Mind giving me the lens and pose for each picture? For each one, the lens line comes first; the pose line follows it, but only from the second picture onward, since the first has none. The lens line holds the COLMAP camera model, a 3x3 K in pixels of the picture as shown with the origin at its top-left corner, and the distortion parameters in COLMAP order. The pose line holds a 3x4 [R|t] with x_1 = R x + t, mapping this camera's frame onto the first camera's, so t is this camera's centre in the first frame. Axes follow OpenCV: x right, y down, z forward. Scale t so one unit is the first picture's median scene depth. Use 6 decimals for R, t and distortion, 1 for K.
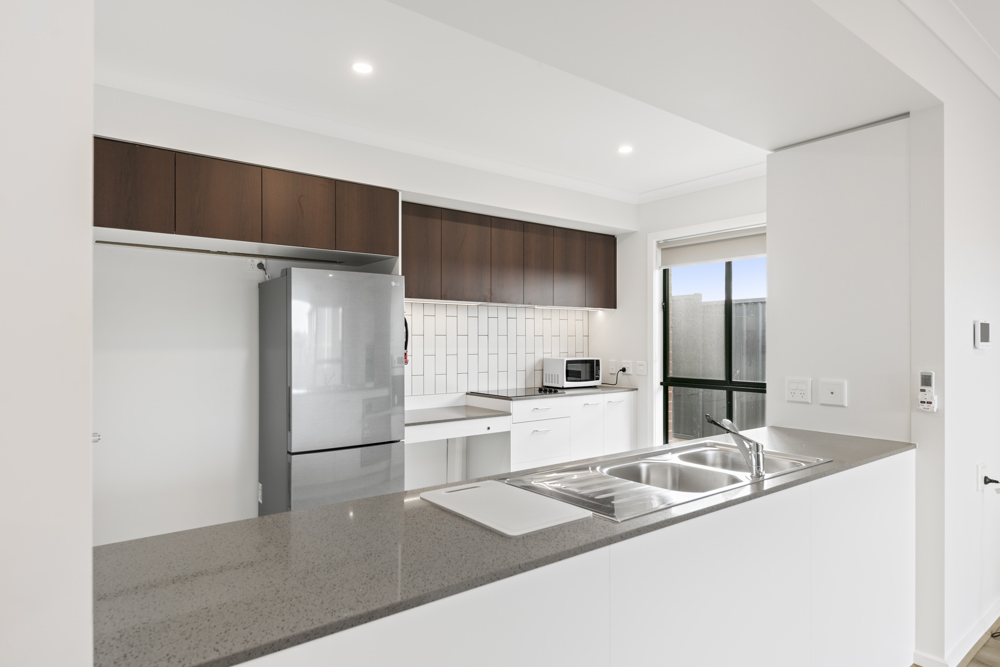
lens RADIAL K [[560.3, 0, 467.1], [0, 560.3, 337.7], [0, 0, 1]] dist [-0.003892, -0.001881]
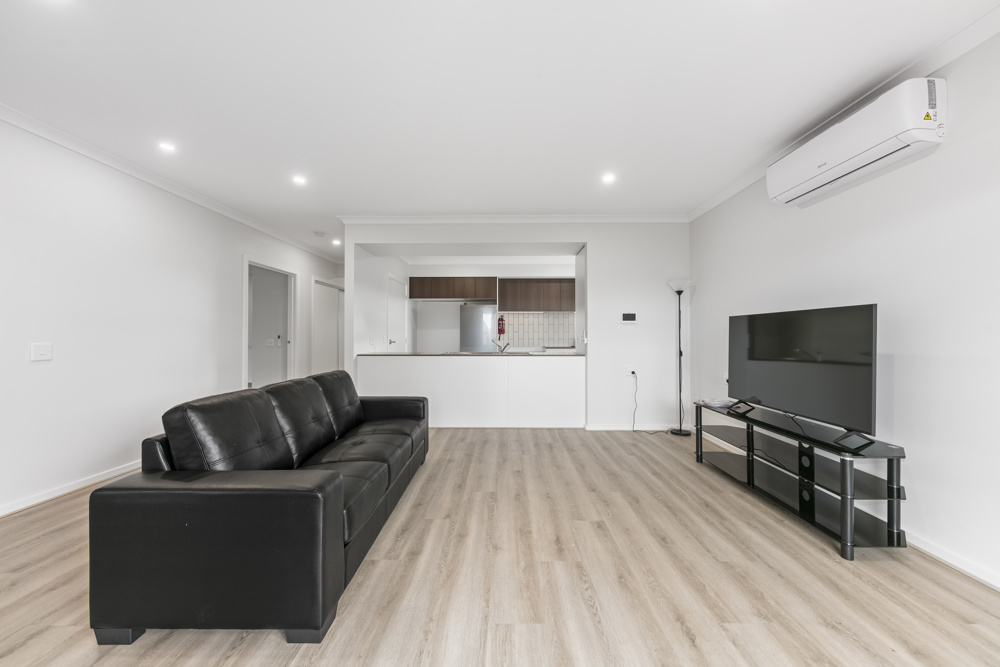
lens RADIAL K [[367.6, 0, 504.2], [0, 367.6, 330.5], [0, 0, 1]] dist [0.000540, -0.000141]
pose [[0.813265, -0.008204, -0.581835, 0.811151], [0.003571, 0.999952, -0.009107, 0.037426], [0.581882, 0.005329, 0.813256, -0.441316]]
